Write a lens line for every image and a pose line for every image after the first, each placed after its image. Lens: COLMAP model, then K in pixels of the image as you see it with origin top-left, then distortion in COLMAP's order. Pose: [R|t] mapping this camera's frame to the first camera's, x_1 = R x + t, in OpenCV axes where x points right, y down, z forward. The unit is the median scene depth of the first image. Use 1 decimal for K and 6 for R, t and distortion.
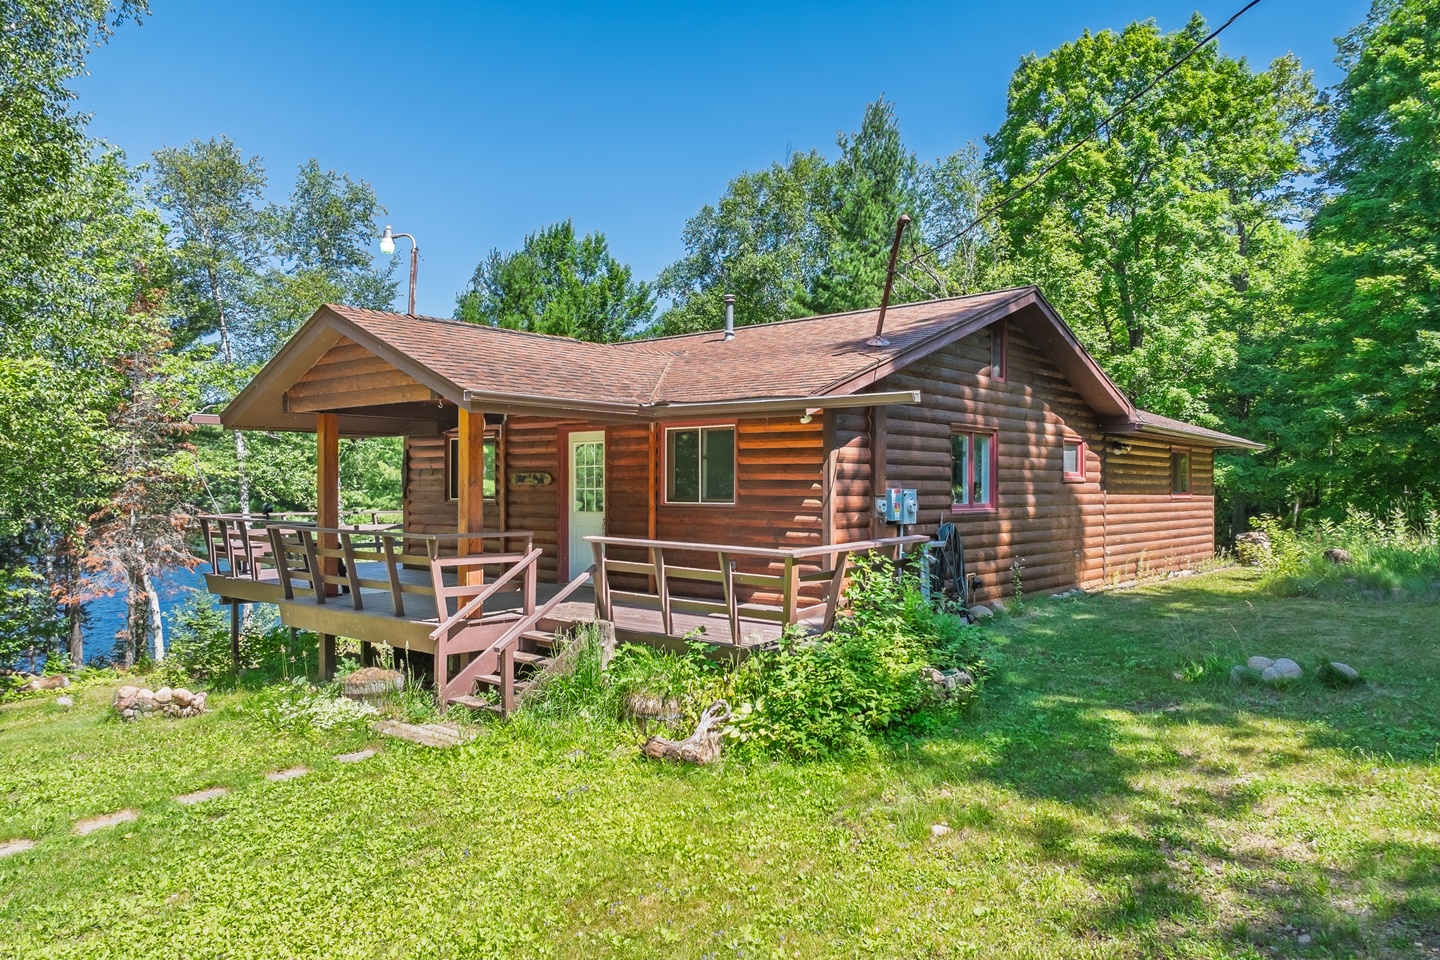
lens RADIAL K [[1006.9, 0, 726.5], [0, 1006.9, 481.1], [0, 0, 1]] dist [-0.008990, 0.016028]
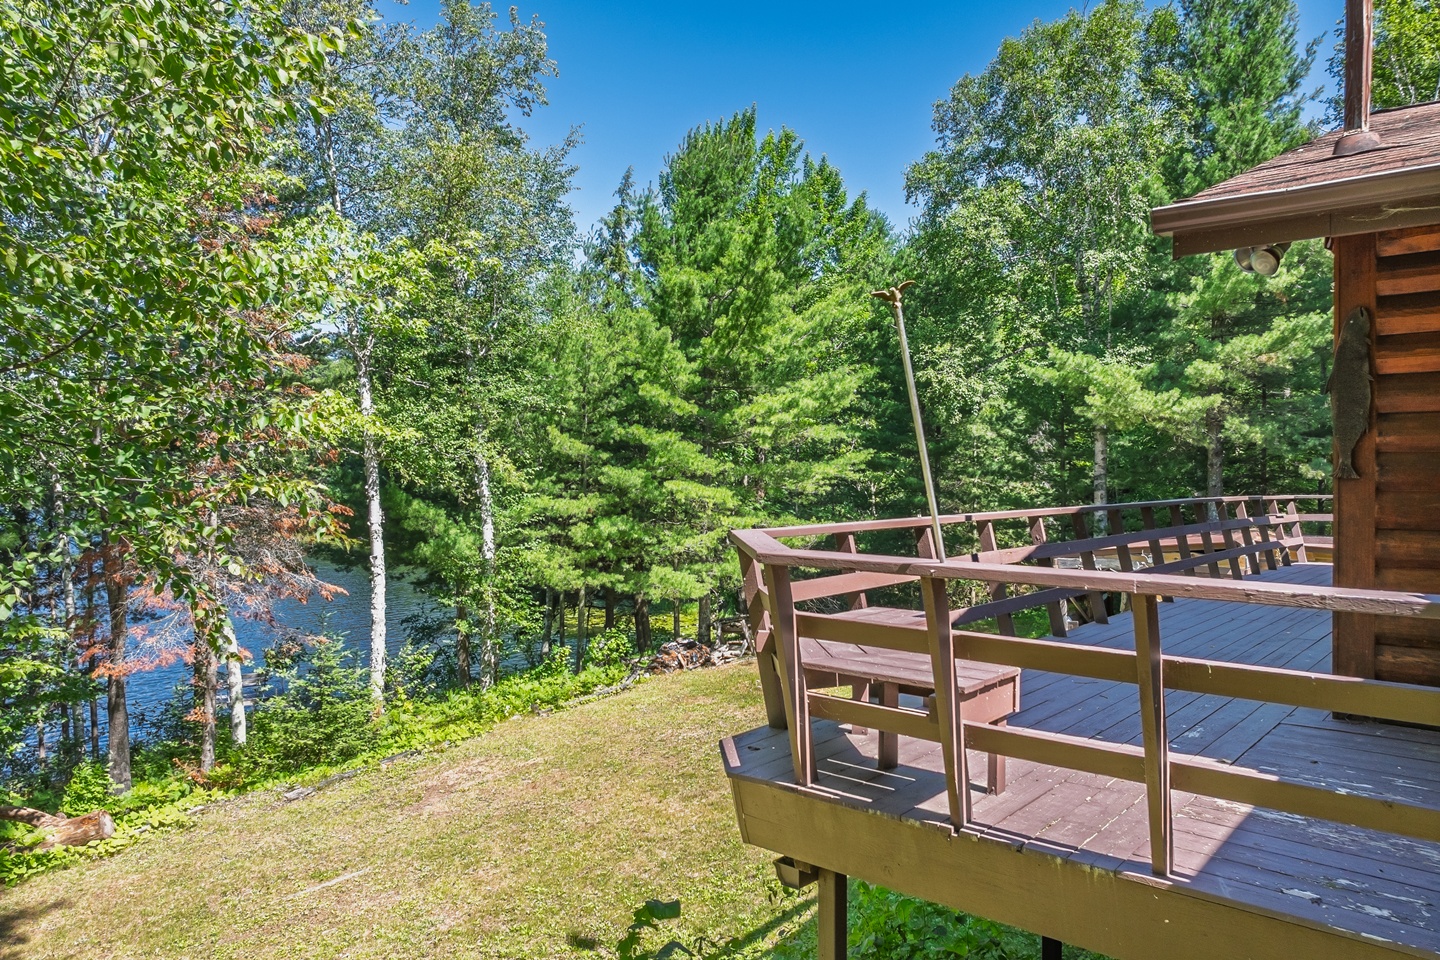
lens RADIAL K [[996.0, 0, 722.3], [0, 996.0, 461.9], [0, 0, 1]] dist [0.002143, 0.004989]
pose [[0.999995, -0.003007, -0.000442, -0.500848], [0.003007, 0.999995, -0.000650, 0.012189], [0.000443, 0.000649, 1.000000, 0.715162]]
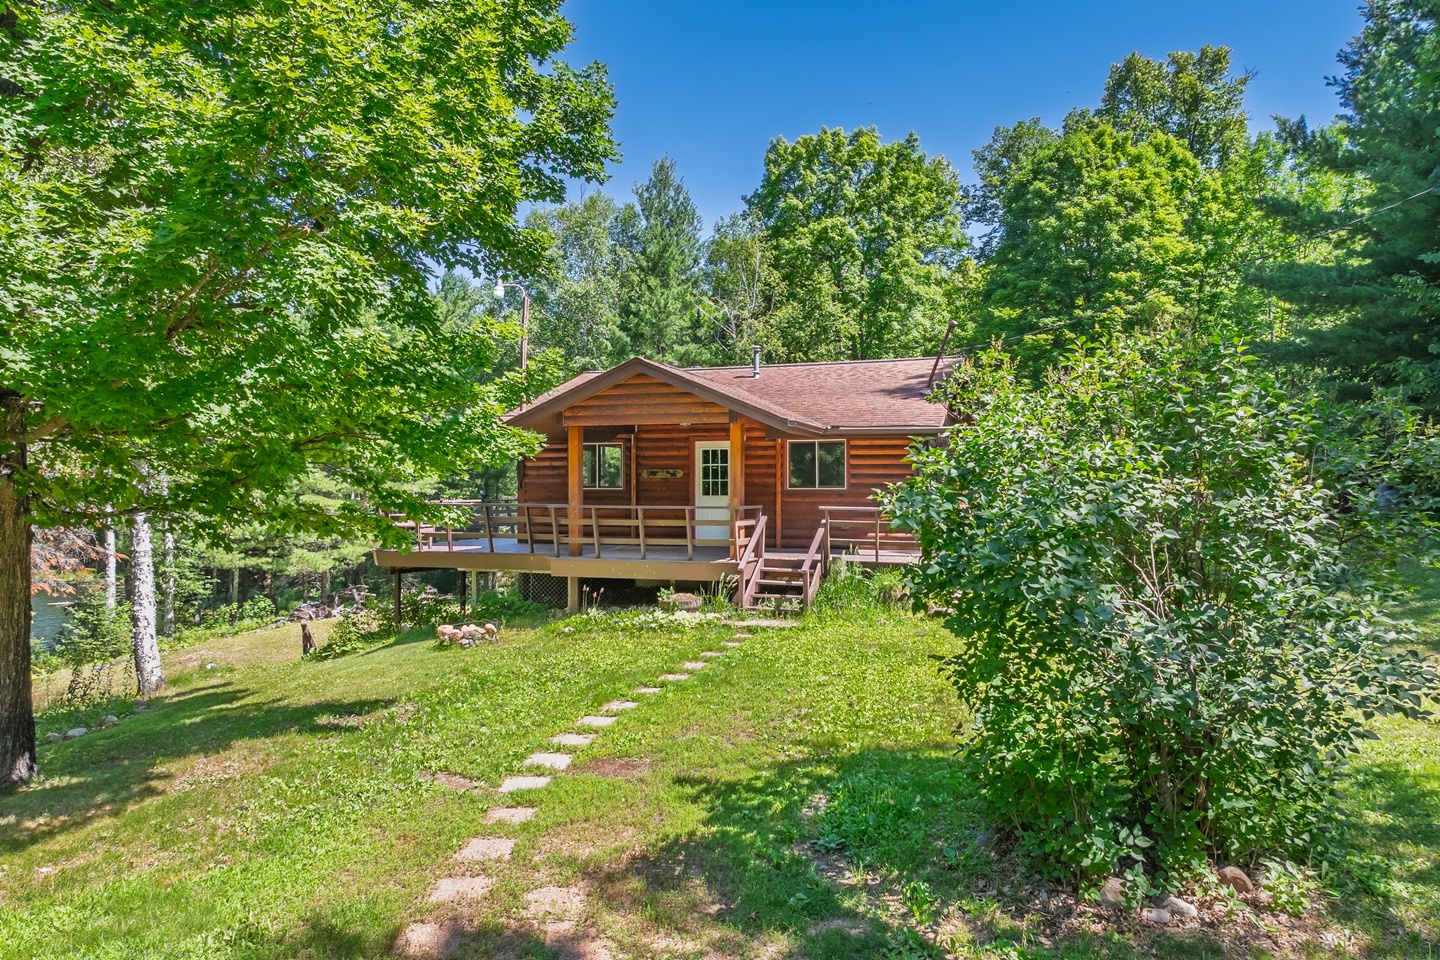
lens RADIAL K [[1010.7, 0, 719.8], [0, 1010.7, 457.8], [0, 0, 1]] dist [-0.003342, 0.004191]
pose [[0.926052, 0.007590, 0.377321, -0.575100], [0.000889, 0.999751, -0.022292, 0.006725], [-0.377396, 0.020979, 0.925814, -0.306202]]
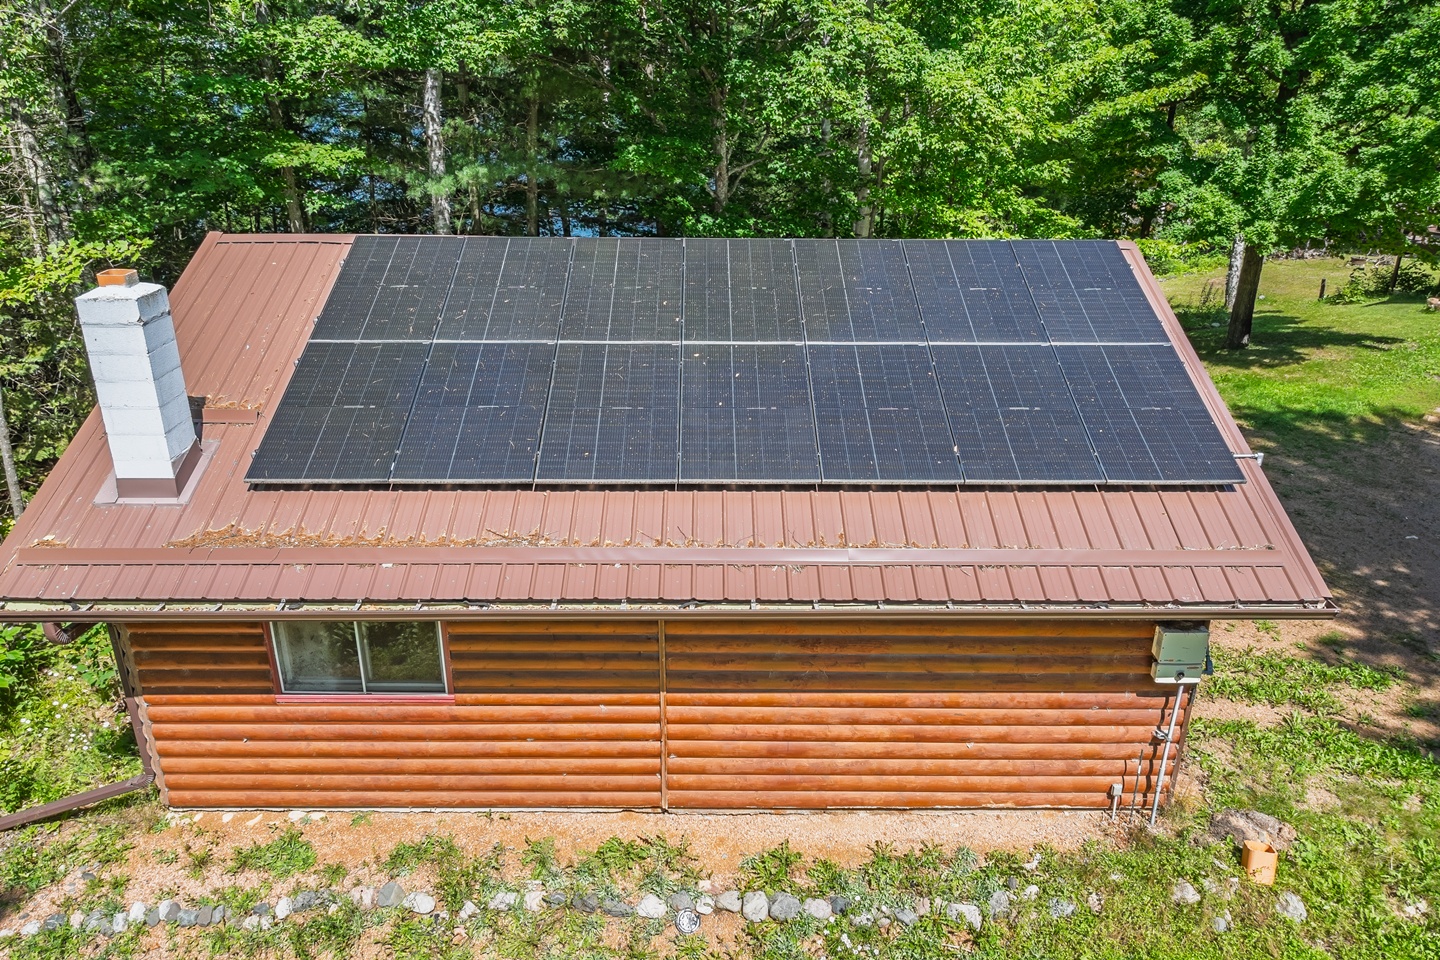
lens RADIAL K [[1006.9, 0, 726.5], [0, 1006.9, 481.1], [0, 0, 1]] dist [-0.008990, 0.016028]
pose [[0.903660, 0.166575, -0.394526, -0.783072], [-0.005668, 0.925823, 0.377914, -0.178159], [0.428212, -0.339270, 0.837574, -1.191364]]
